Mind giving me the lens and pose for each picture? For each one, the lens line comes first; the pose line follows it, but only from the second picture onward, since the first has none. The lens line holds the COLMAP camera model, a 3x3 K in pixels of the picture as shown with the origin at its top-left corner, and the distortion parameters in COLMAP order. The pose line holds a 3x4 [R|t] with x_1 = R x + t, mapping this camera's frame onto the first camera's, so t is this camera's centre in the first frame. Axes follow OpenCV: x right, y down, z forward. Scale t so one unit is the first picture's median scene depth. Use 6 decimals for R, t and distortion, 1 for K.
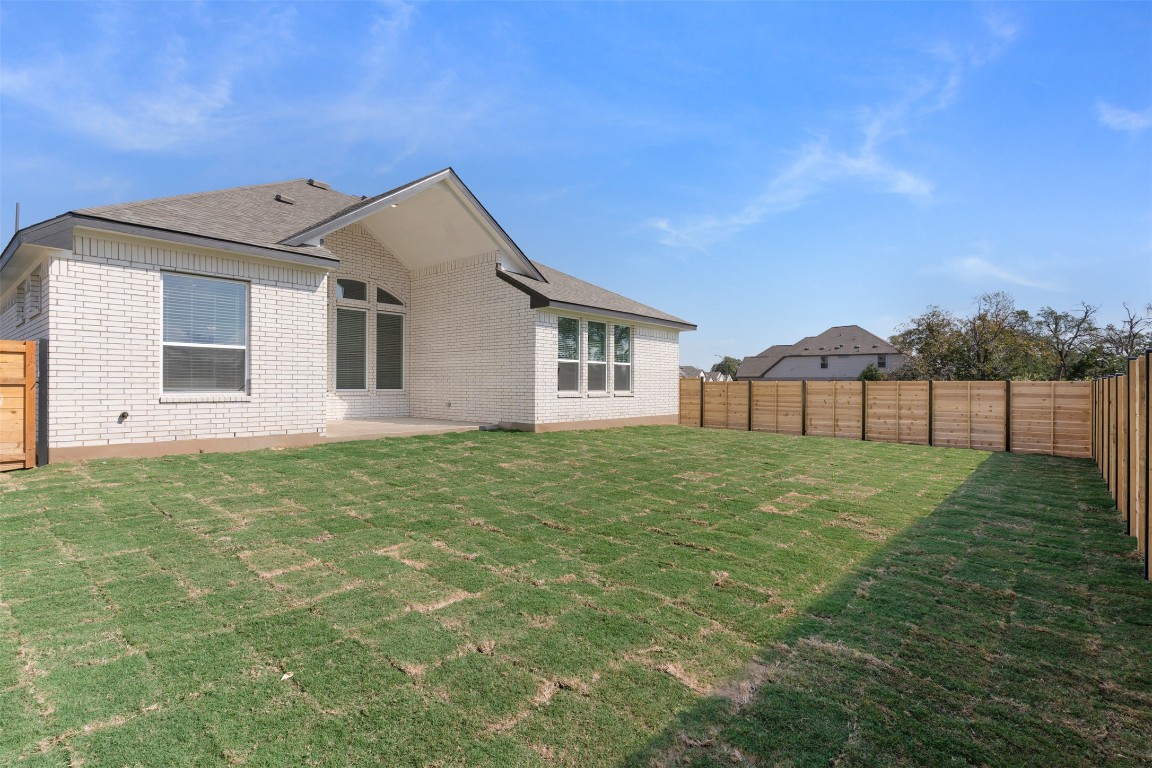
lens RADIAL K [[544.9, 0, 573.5], [0, 544.9, 381.2], [0, 0, 1]] dist [-0.005692, -0.000996]
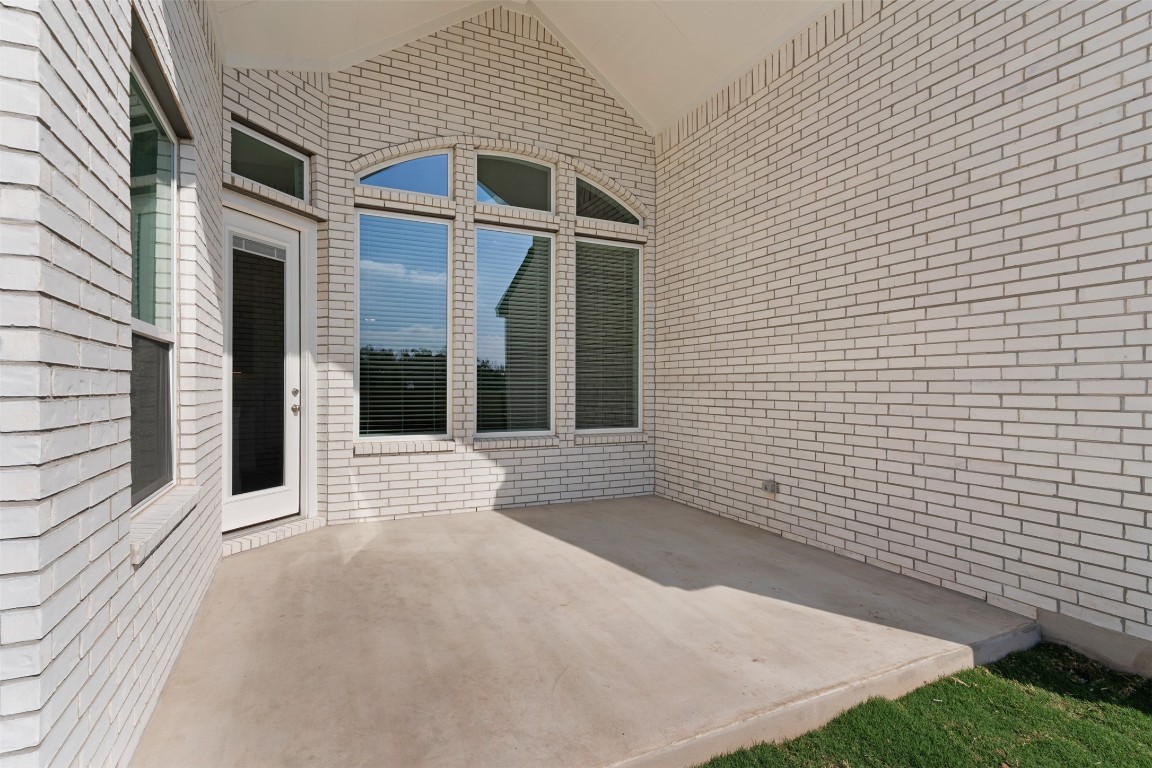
lens RADIAL K [[544.9, 0, 573.6], [0, 544.9, 385.9], [0, 0, 1]] dist [-0.005692, -0.000996]
pose [[0.910331, -0.003516, -0.413865, -0.194943], [0.001359, 0.999984, -0.005507, -0.016418], [0.413878, 0.004451, 0.910321, 0.629640]]
